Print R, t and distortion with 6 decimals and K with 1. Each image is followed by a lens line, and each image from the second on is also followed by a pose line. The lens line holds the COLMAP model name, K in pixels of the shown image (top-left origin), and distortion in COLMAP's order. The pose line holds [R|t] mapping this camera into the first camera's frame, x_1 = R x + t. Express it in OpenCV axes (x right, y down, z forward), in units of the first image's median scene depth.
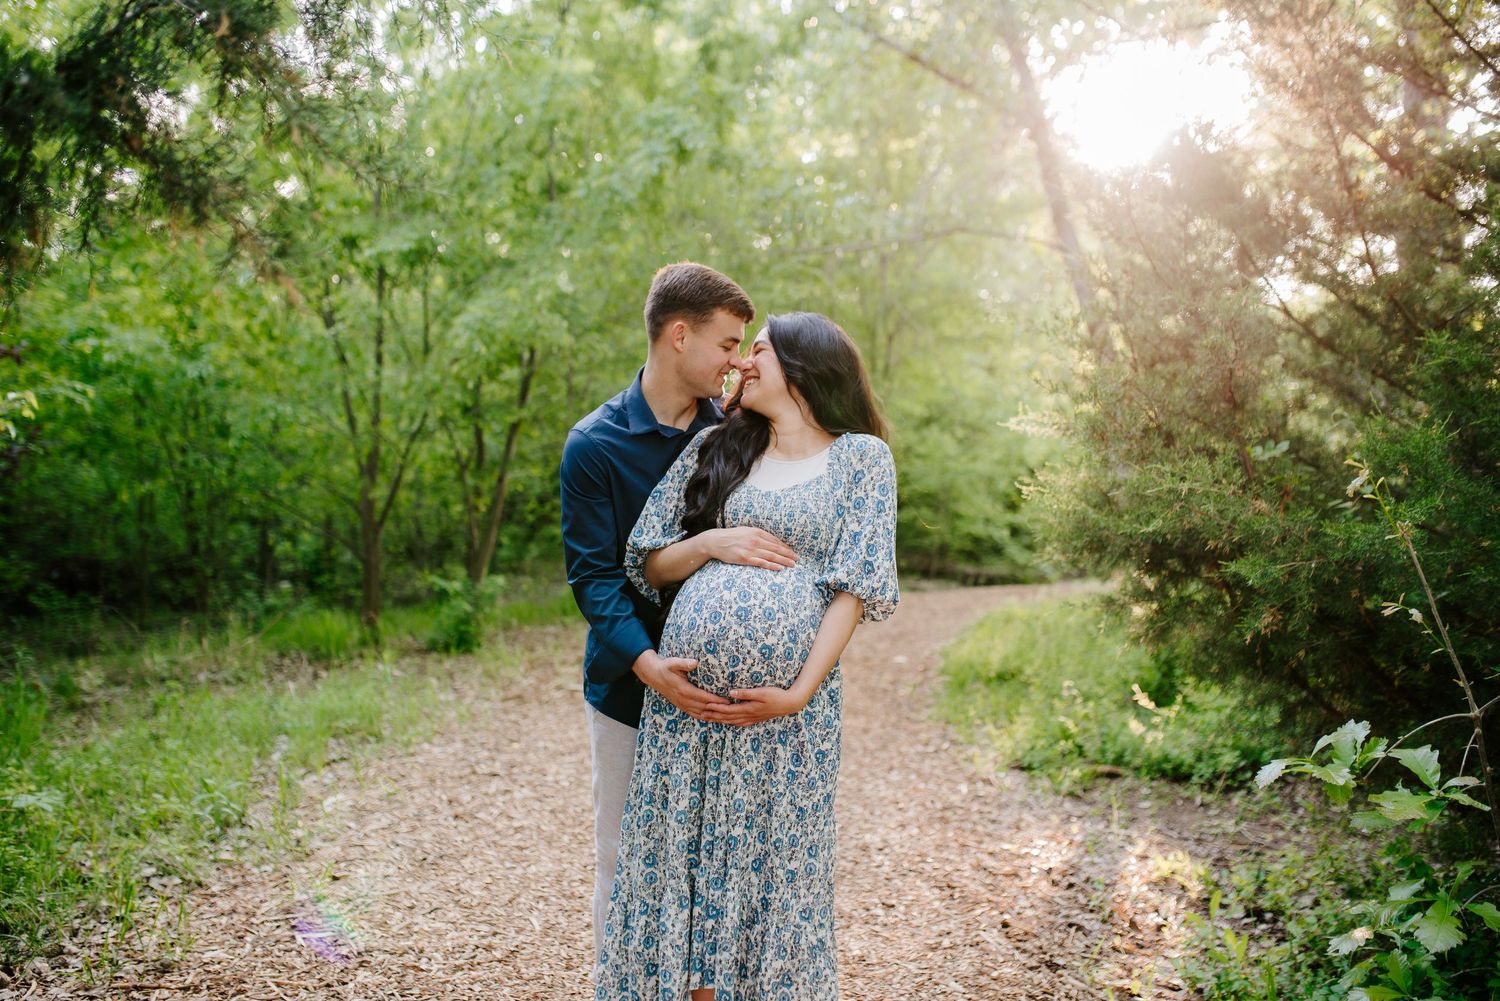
lens RADIAL K [[1443.2, 0, 753.7], [0, 1443.2, 500.3], [0, 0, 1]] dist [-0.017304, 0.000000]
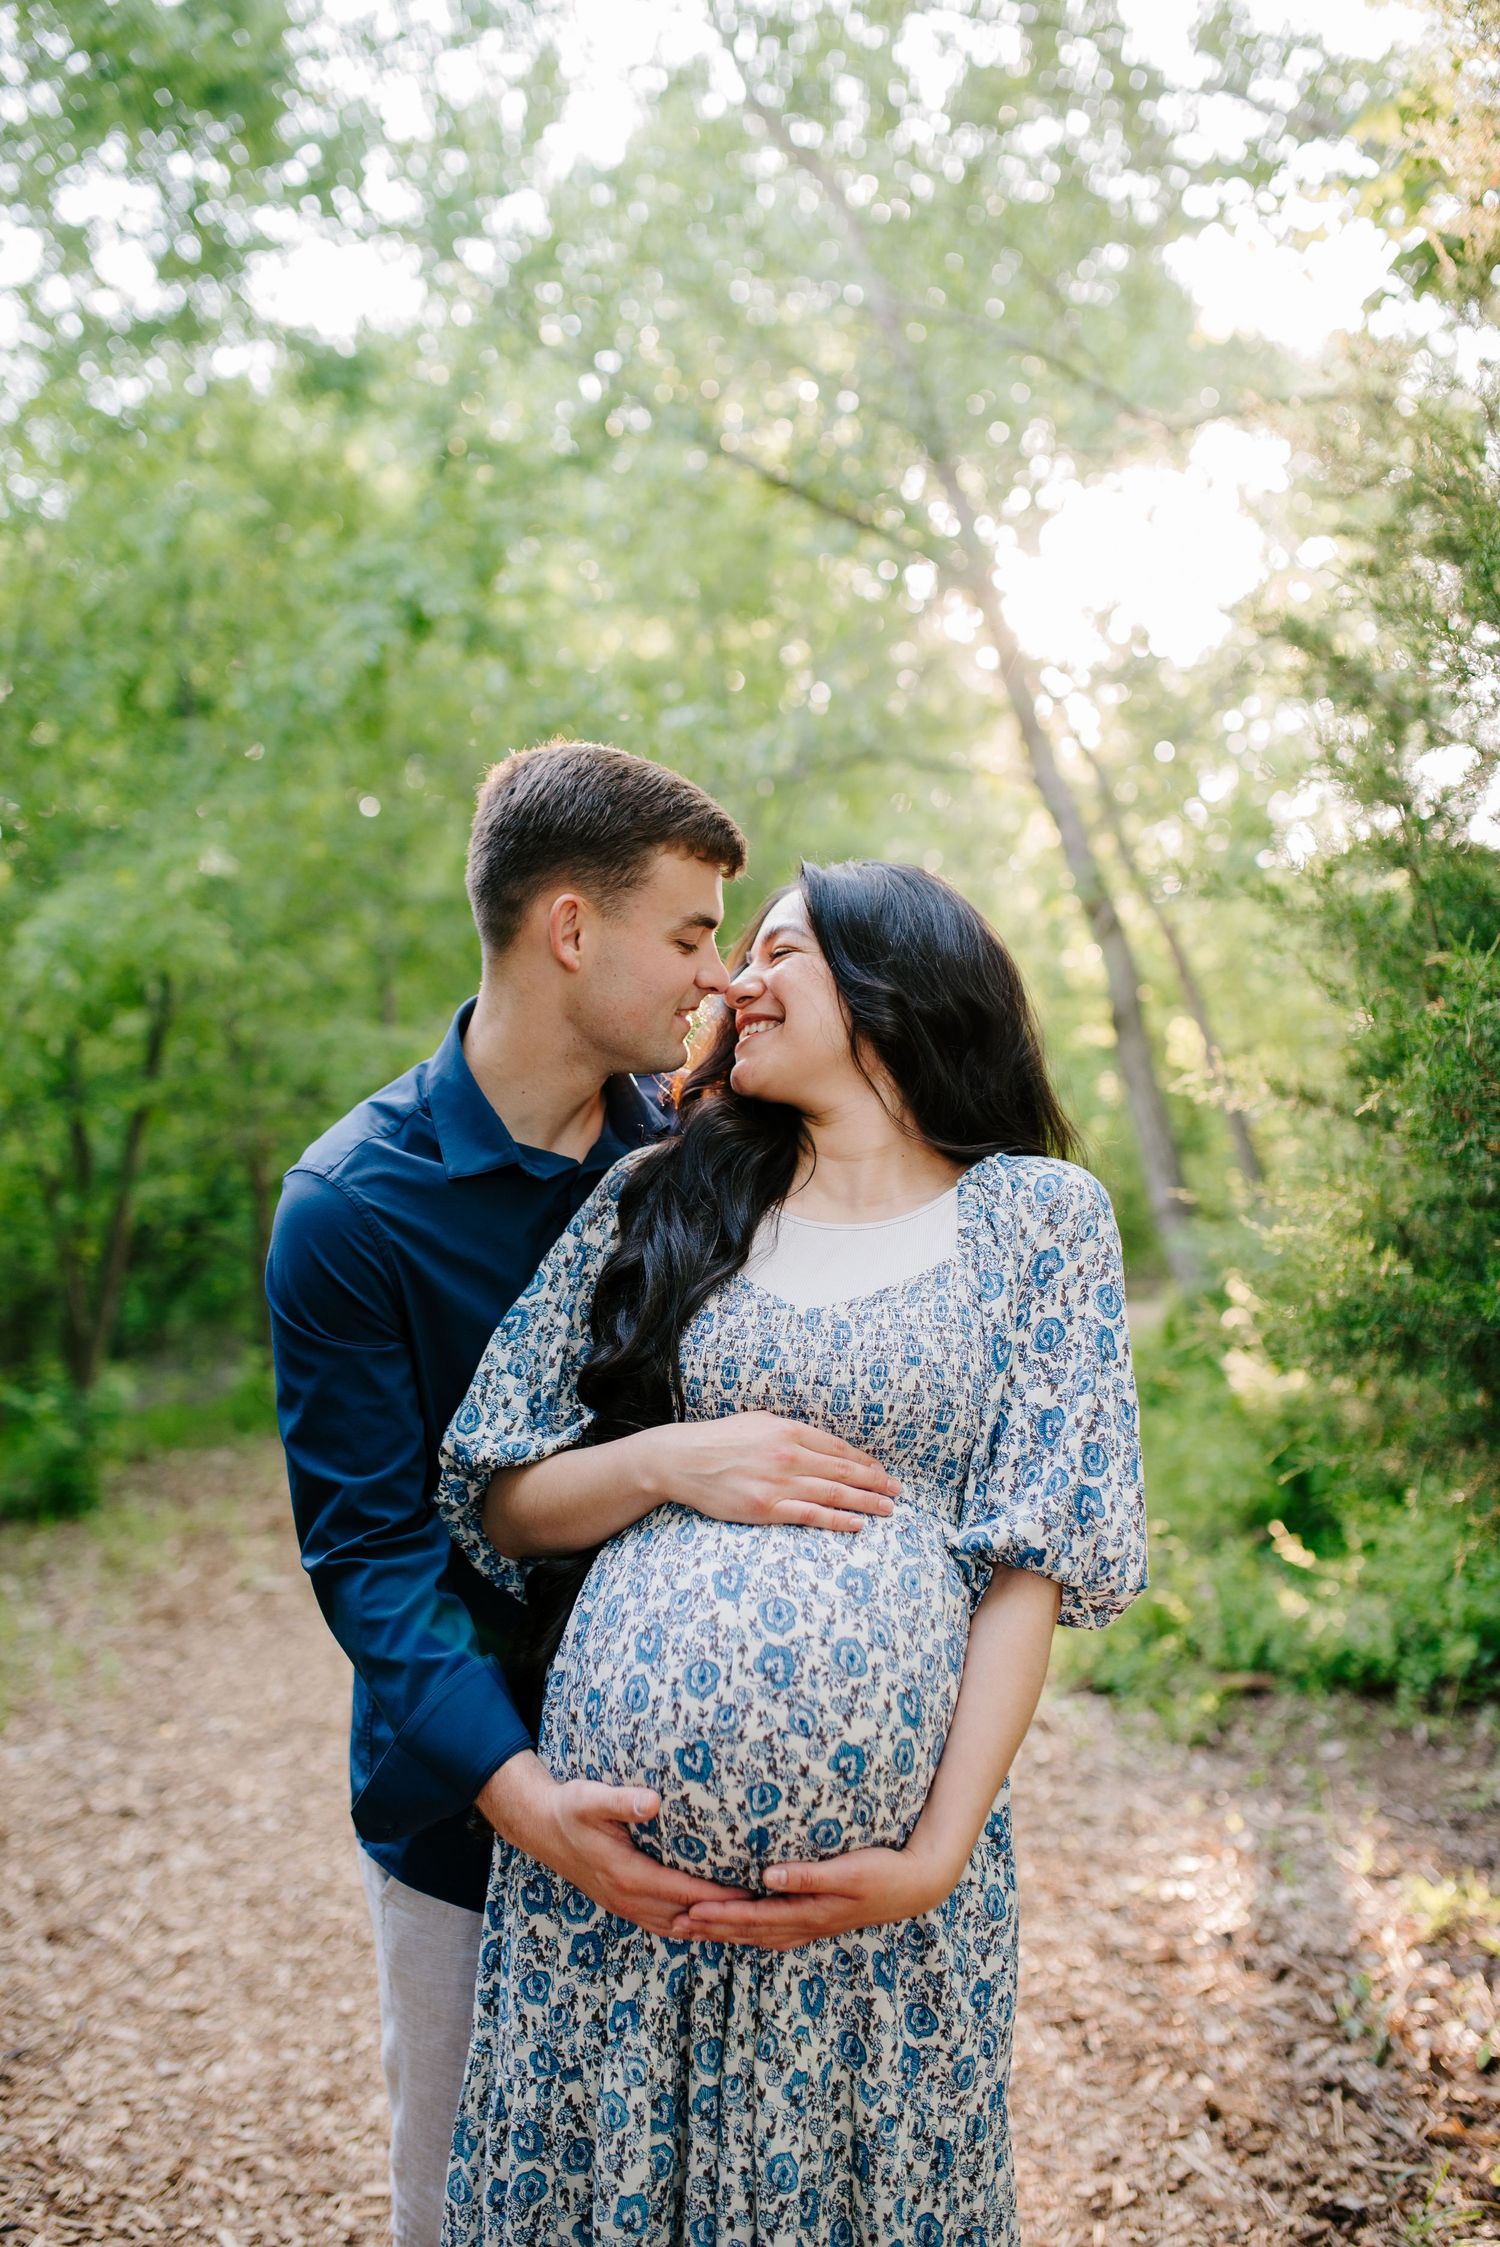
lens RADIAL K [[2161.9, 0, 760.4], [0, 2161.9, 1126.8], [0, 0, 1]] dist [-0.017304, 0.000000]
pose [[0.992315, -0.048395, 0.113881, -0.028205], [0.051662, 0.998328, -0.025913, -0.017517], [-0.112437, 0.031597, 0.993156, 0.179733]]
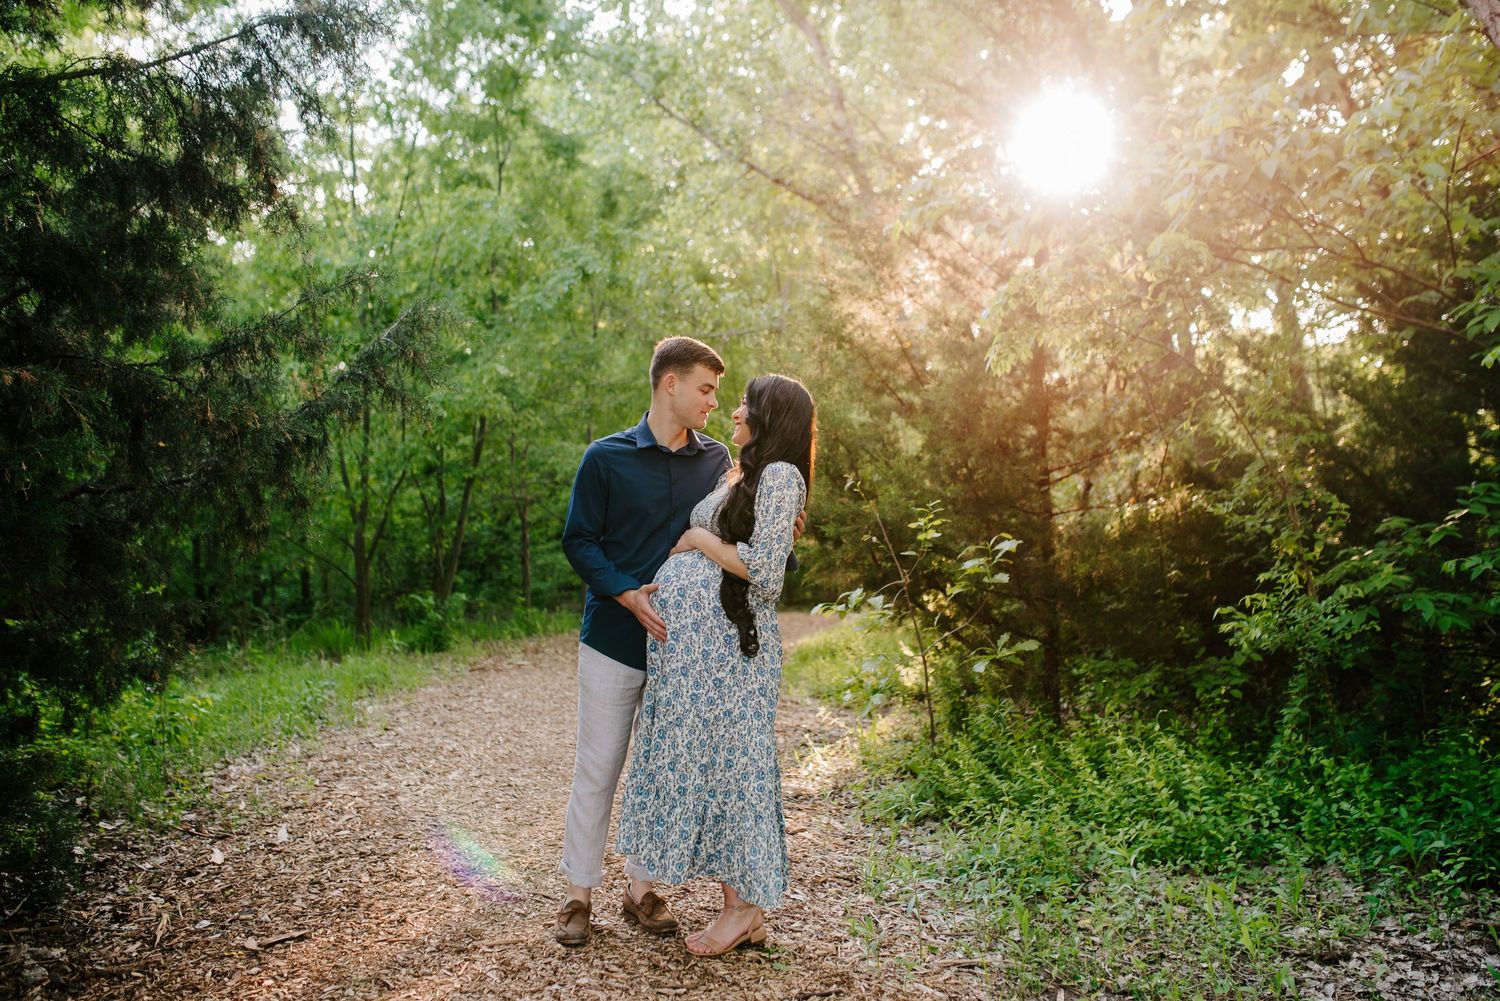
lens RADIAL K [[1443.2, 0, 745.4], [0, 1443.2, 512.8], [0, 0, 1]] dist [-0.017304, 0.000000]
pose [[0.999085, -0.031011, 0.029467, 0.068833], [0.031847, 0.999092, -0.028315, 0.036446], [-0.028562, 0.029228, 0.999165, -0.495807]]
